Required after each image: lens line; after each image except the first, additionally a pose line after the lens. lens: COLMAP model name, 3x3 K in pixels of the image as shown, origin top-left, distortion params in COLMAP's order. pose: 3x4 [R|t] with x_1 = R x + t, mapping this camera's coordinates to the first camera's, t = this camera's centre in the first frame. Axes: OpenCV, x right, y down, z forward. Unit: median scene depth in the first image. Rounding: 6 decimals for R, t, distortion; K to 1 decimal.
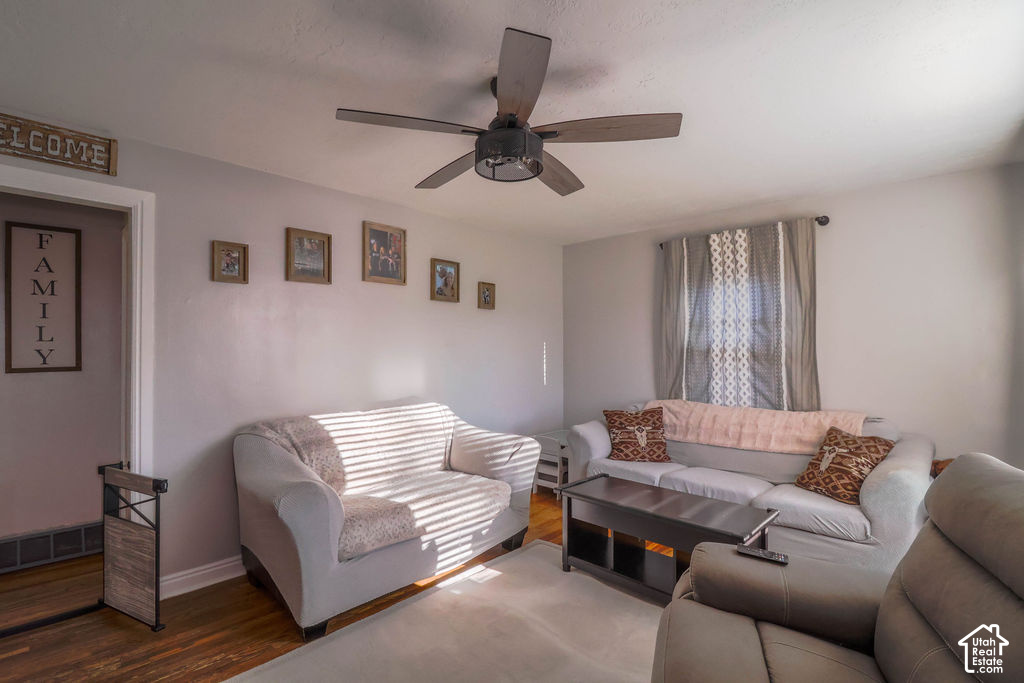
lens RADIAL K [[480.9, 0, 503.4], [0, 480.9, 346.8], [0, 0, 1]] dist [-0.000783, -0.000212]
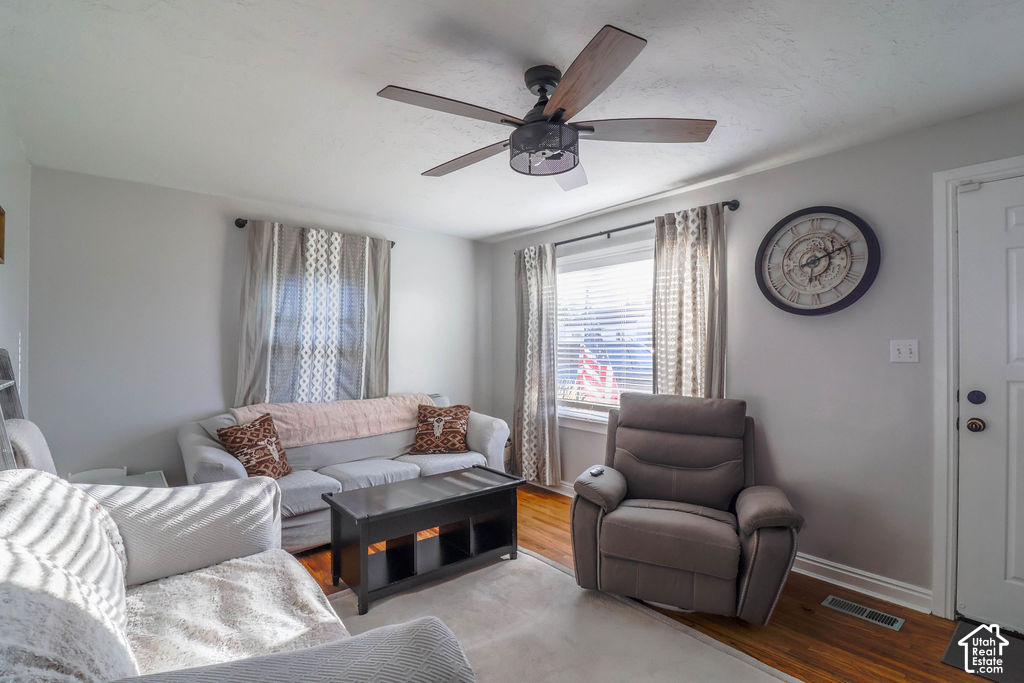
lens RADIAL K [[480.9, 0, 503.4], [0, 480.9, 346.8], [0, 0, 1]] dist [-0.000783, -0.000212]
pose [[0.107022, 0.003100, 0.994252, -0.504154], [-0.004554, 0.999986, -0.002628, 0.007045], [-0.994246, -0.004247, 0.107034, 0.513007]]
